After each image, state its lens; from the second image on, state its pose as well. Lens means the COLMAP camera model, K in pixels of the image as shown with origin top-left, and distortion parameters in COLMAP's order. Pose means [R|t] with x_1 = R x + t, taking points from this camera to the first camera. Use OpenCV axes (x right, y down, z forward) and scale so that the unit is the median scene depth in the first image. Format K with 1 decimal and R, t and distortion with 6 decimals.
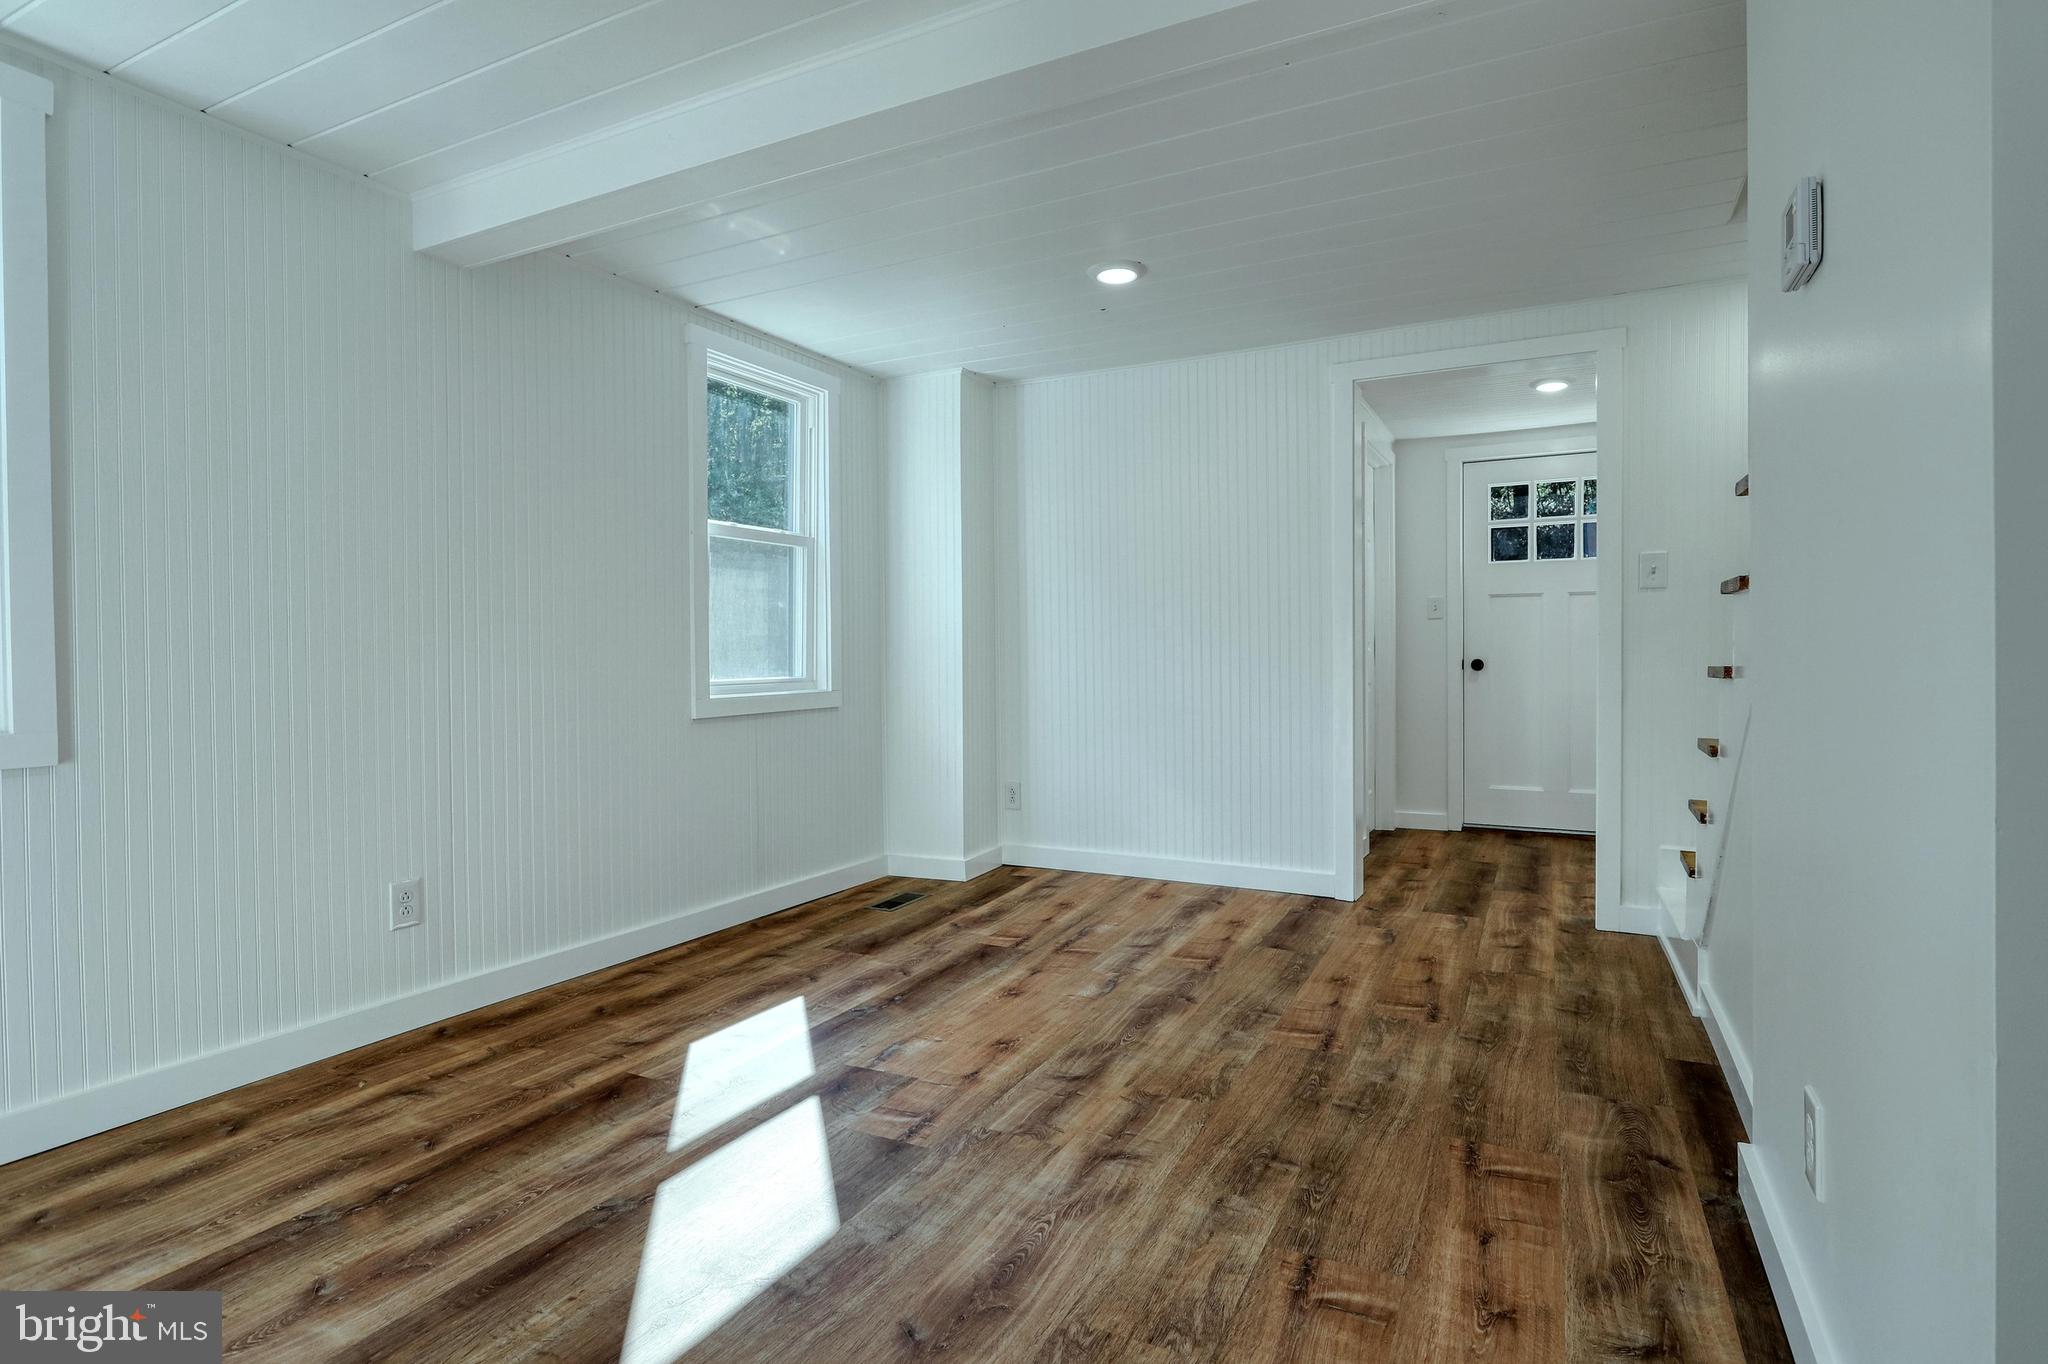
lens RADIAL K [[1036.0, 0, 1018.3], [0, 1036.0, 670.4], [0, 0, 1]] dist [-0.004186, -0.000232]
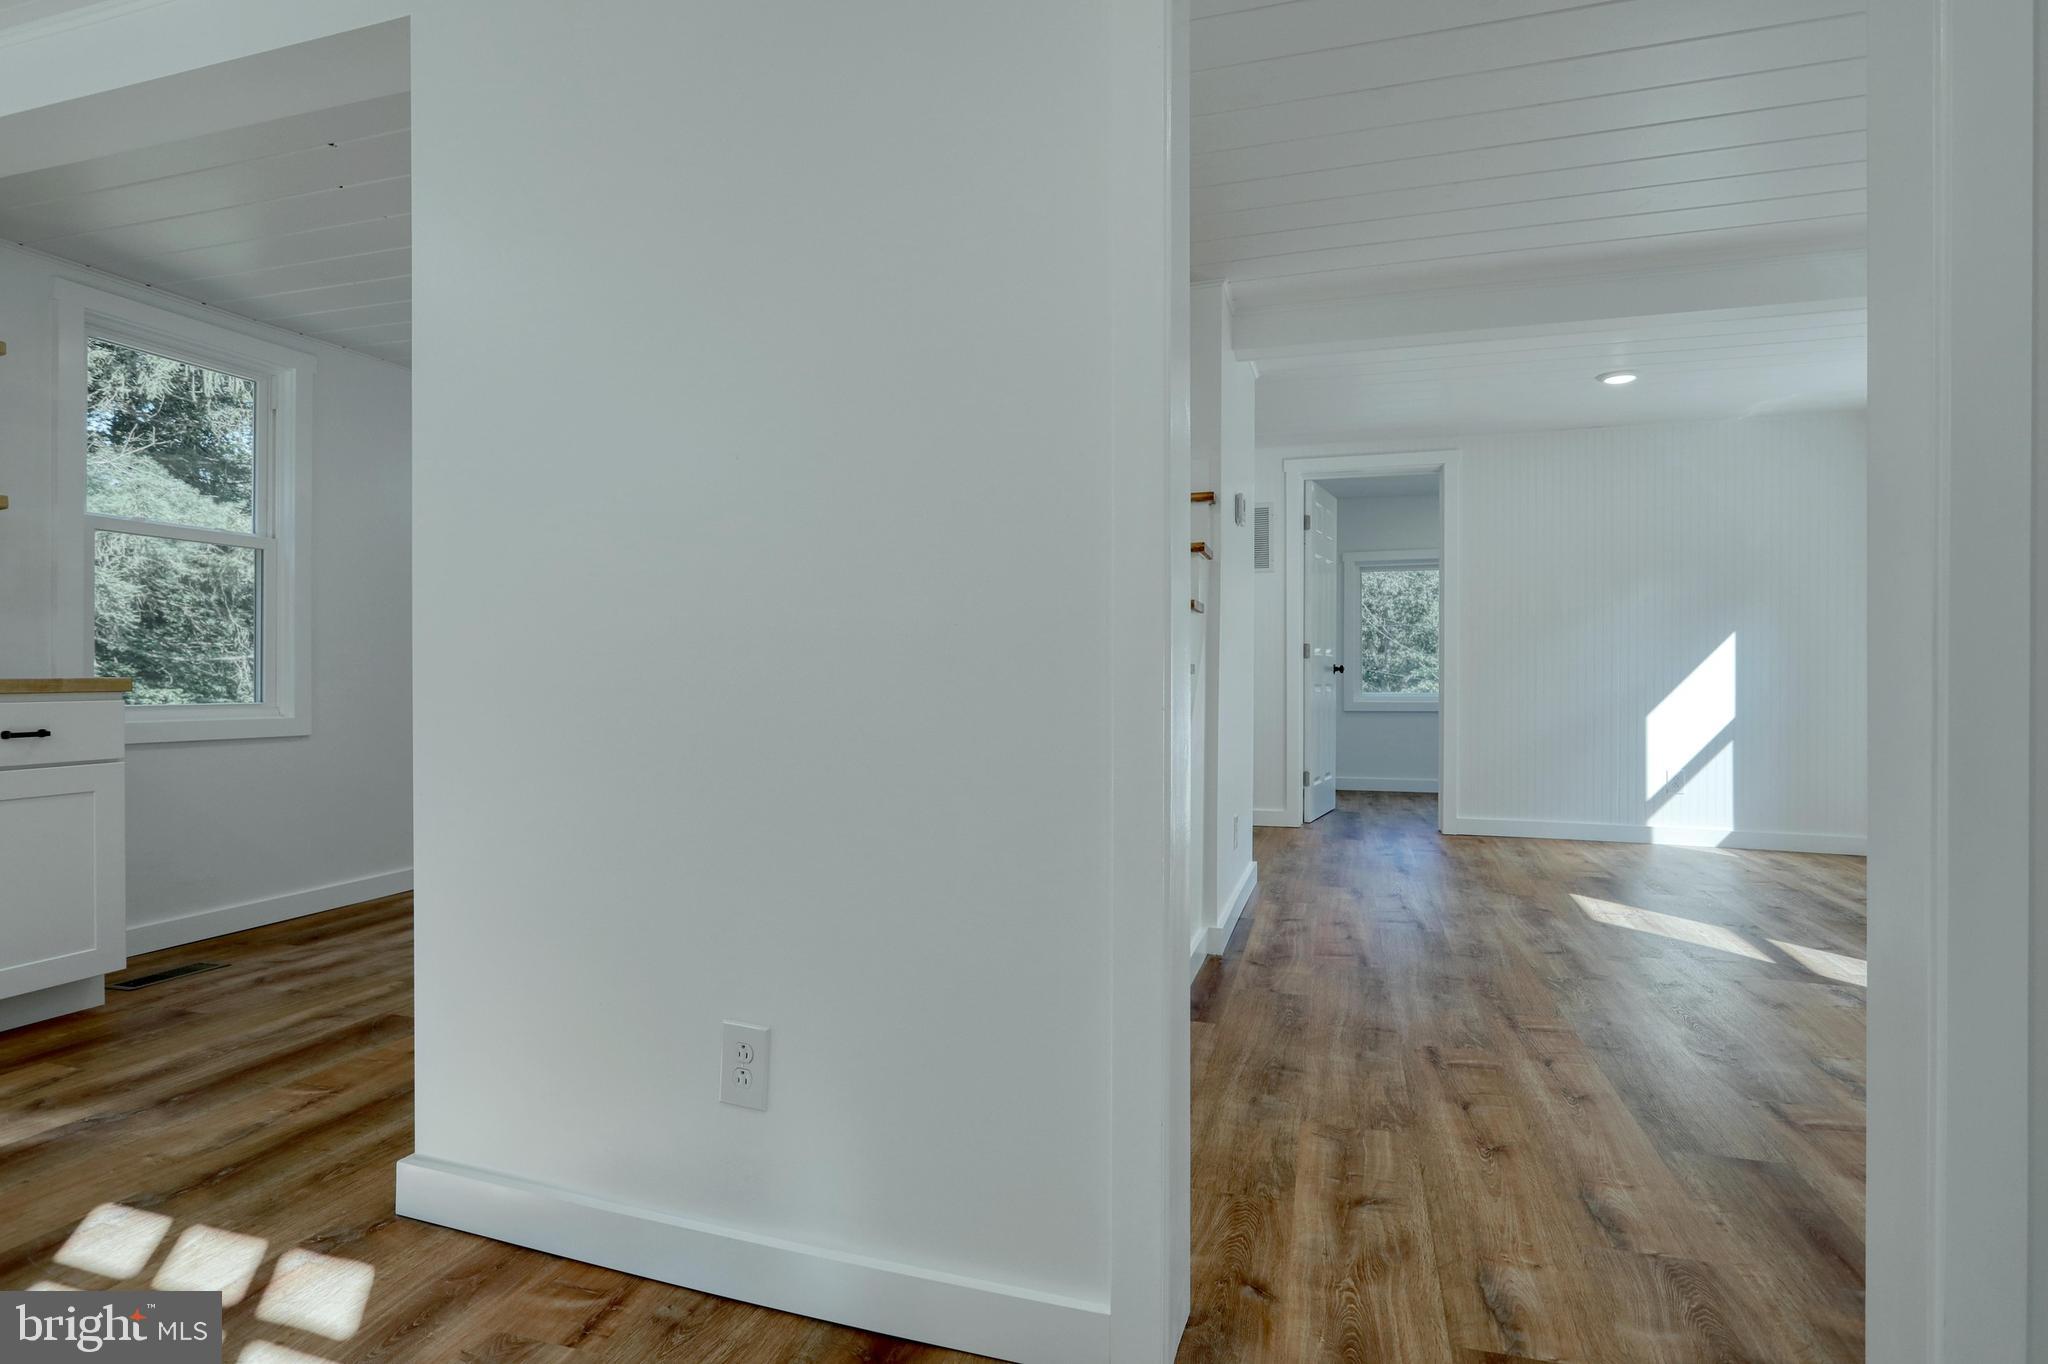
lens RADIAL K [[1036.0, 0, 1020.7], [0, 1036.0, 677.3], [0, 0, 1]] dist [-0.004186, -0.000232]
pose [[-0.984721, 0.008475, -0.173933, 0.953893], [0.004814, 0.999758, 0.021460, -0.016253], [0.174073, 0.020294, -0.984524, 1.909370]]
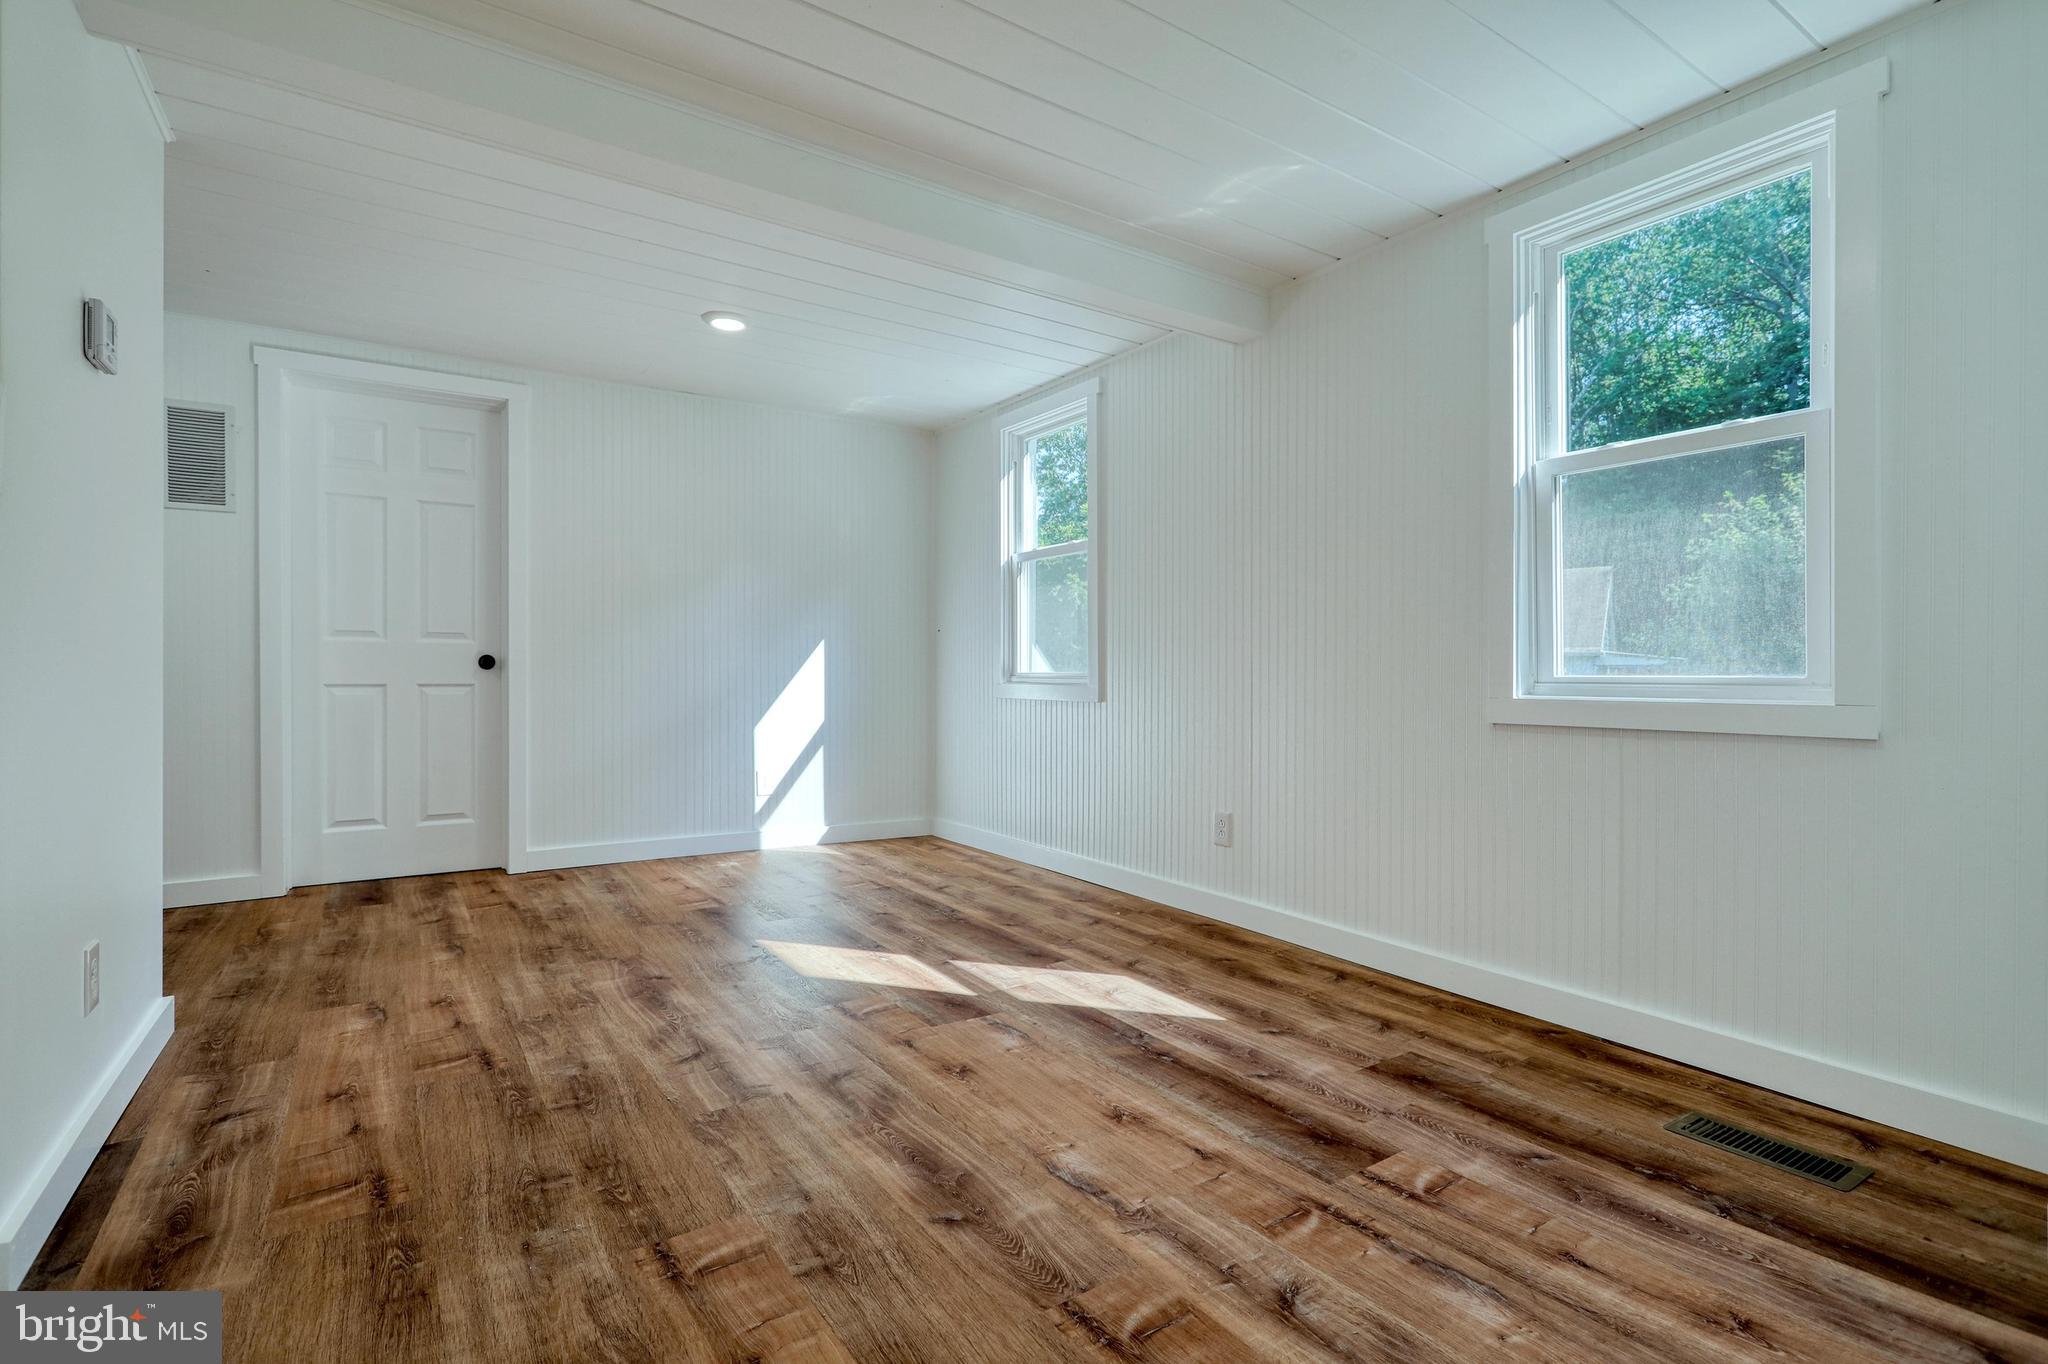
lens RADIAL K [[962.9, 0, 1022.7], [0, 962.9, 678.5], [0, 0, 1]] dist [-0.001041, 0.000736]
pose [[-0.482268, 0.011784, -0.875944, 0.676770], [-0.011033, 0.999749, 0.019523, 0.003550], [0.875954, 0.019080, -0.482017, 1.422551]]
